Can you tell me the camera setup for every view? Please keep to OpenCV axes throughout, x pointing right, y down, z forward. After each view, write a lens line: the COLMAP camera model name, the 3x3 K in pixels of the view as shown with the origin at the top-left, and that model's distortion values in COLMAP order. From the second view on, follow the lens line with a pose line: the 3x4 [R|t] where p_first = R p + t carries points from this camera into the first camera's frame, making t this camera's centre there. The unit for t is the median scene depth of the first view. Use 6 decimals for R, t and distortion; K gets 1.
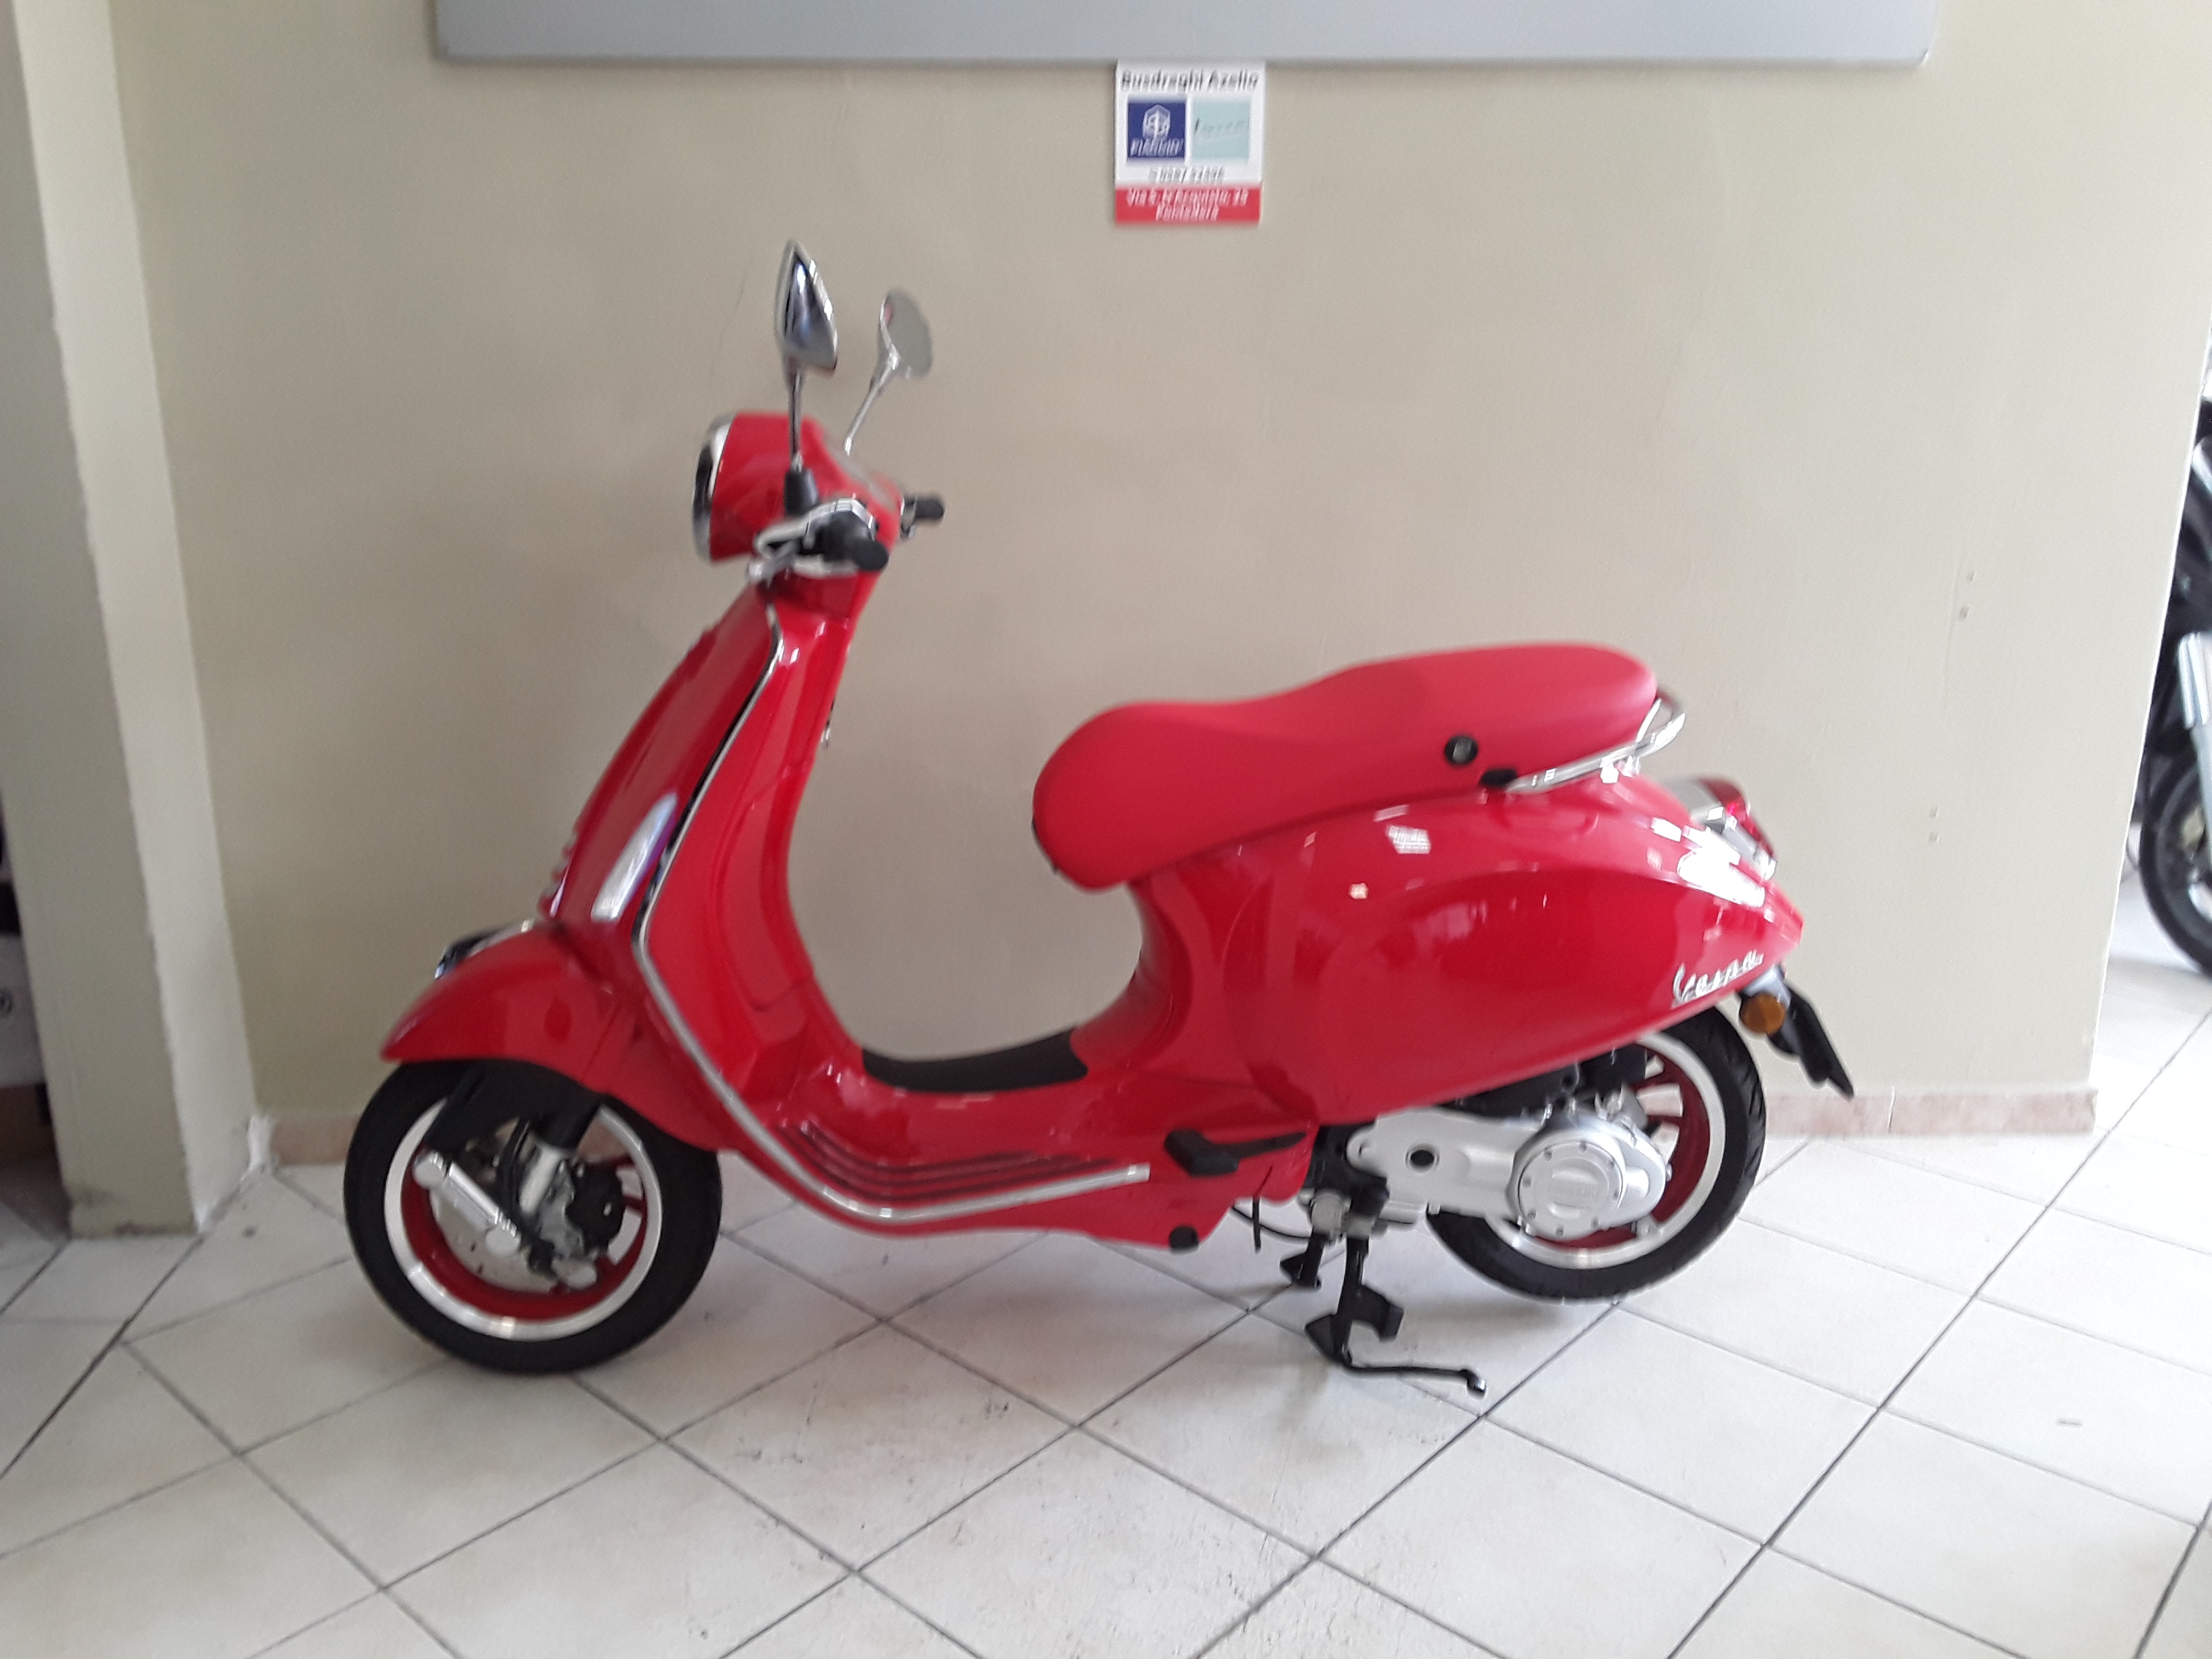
lens RADIAL K [[1773.9, 0, 1105.5], [0, 1773.9, 829.9], [0, 0, 1]] dist [0.055750, -0.103344]
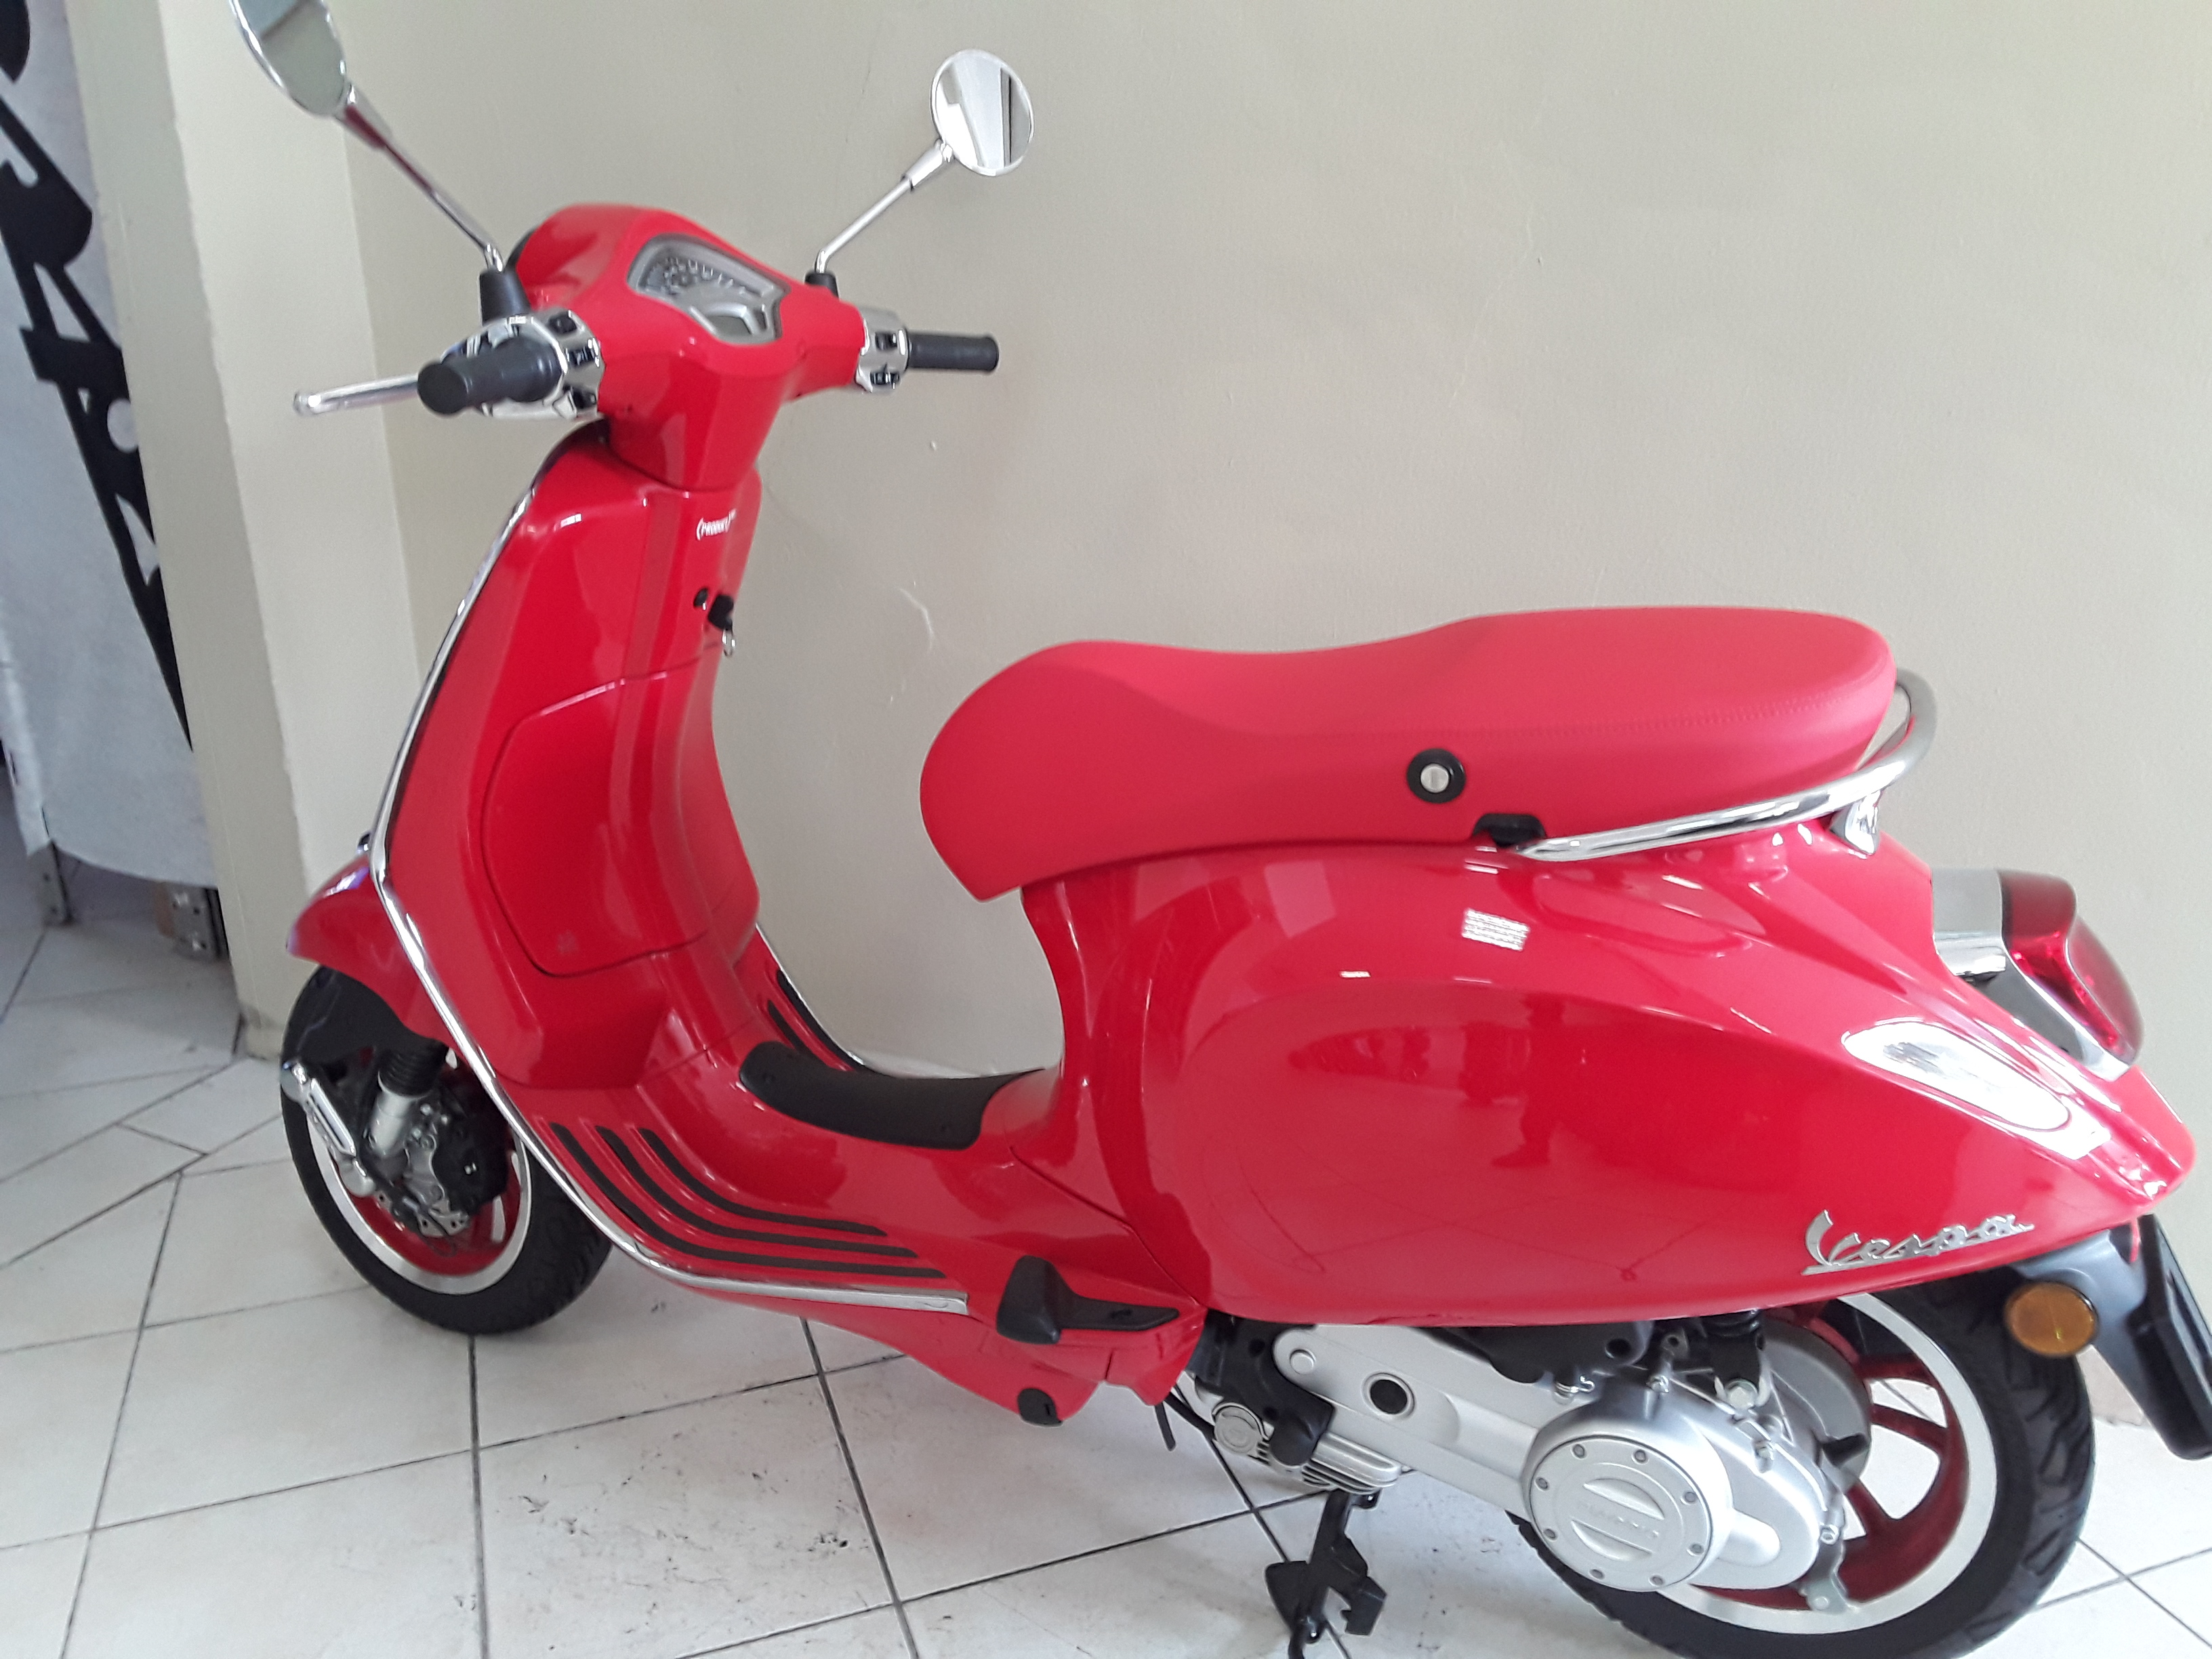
lens RADIAL K [[1773.9, 0, 1104.2], [0, 1773.9, 824.8], [0, 0, 1]] dist [0.055750, -0.103344]
pose [[0.878048, 0.151121, -0.454086, 0.306135], [-0.123257, 0.988235, 0.090549, -0.056258], [0.462427, -0.023537, 0.886345, 0.340800]]
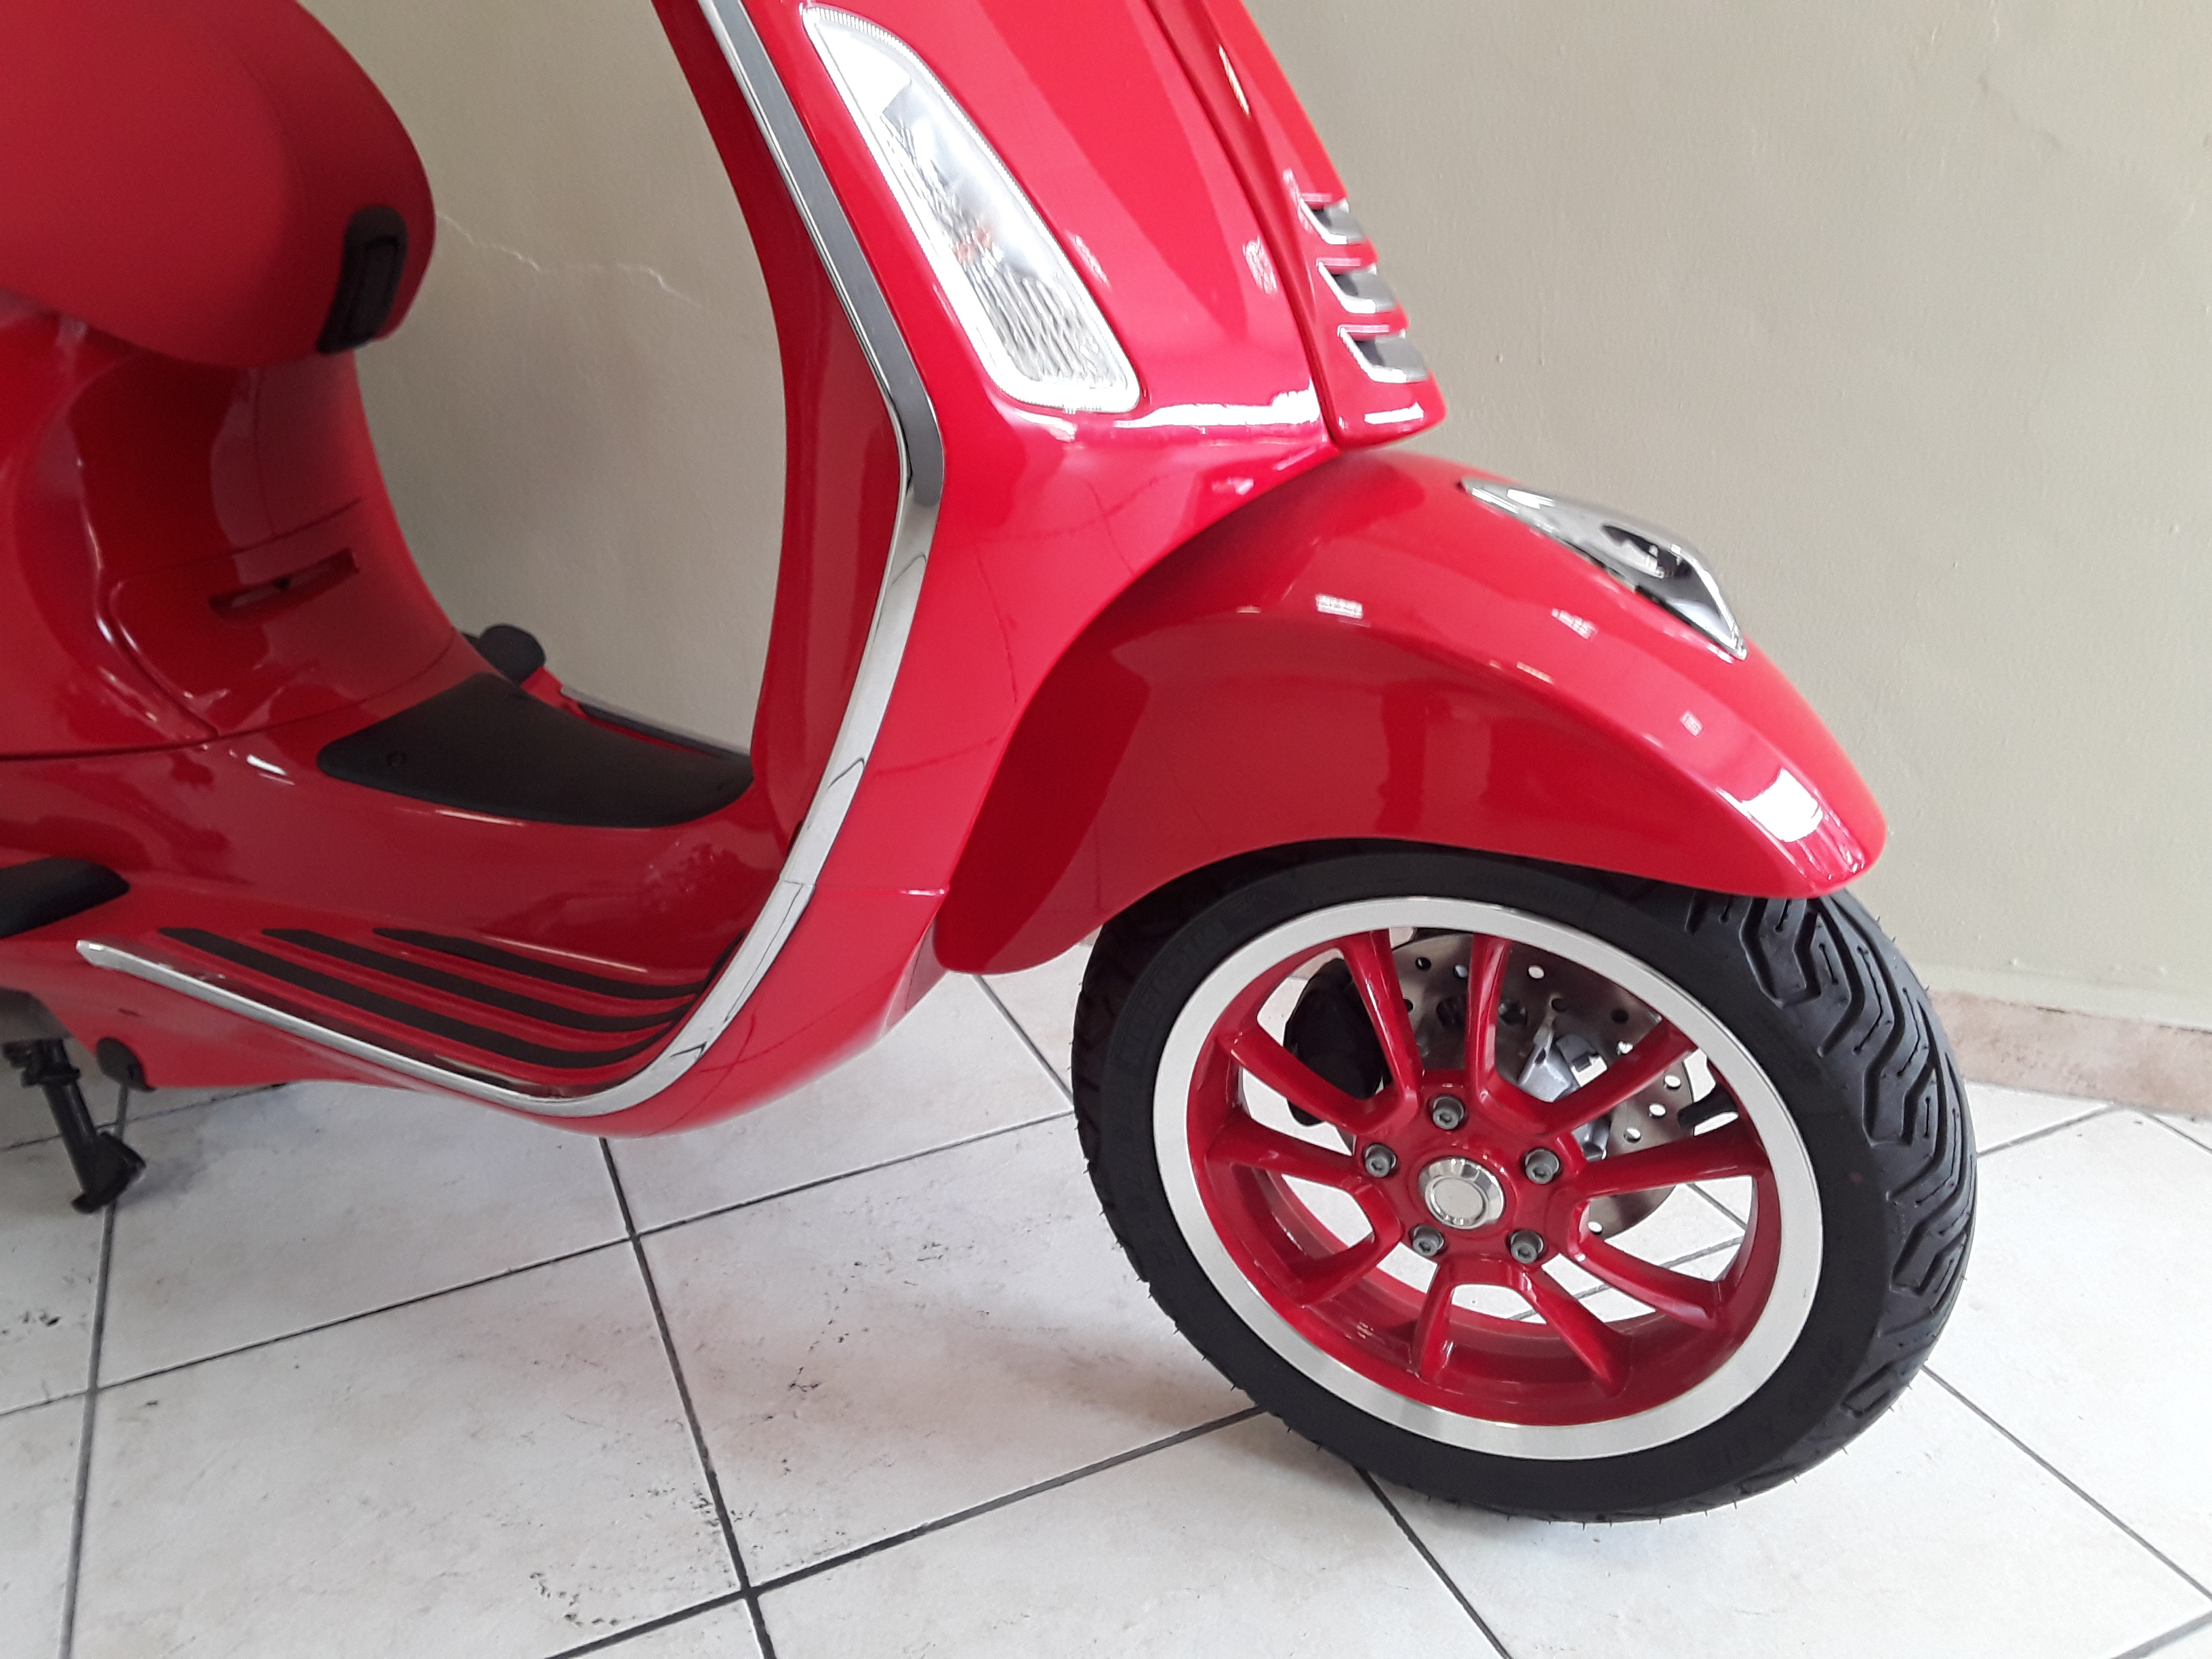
lens RADIAL K [[1773.9, 0, 1106.3], [0, 1773.9, 841.8], [0, 0, 1]] dist [0.055750, -0.103344]
pose [[0.910245, 0.133687, -0.391895, 0.396946], [-0.067599, 0.981727, 0.177885, 0.047780], [0.408514, -0.135428, 0.902649, 0.579493]]
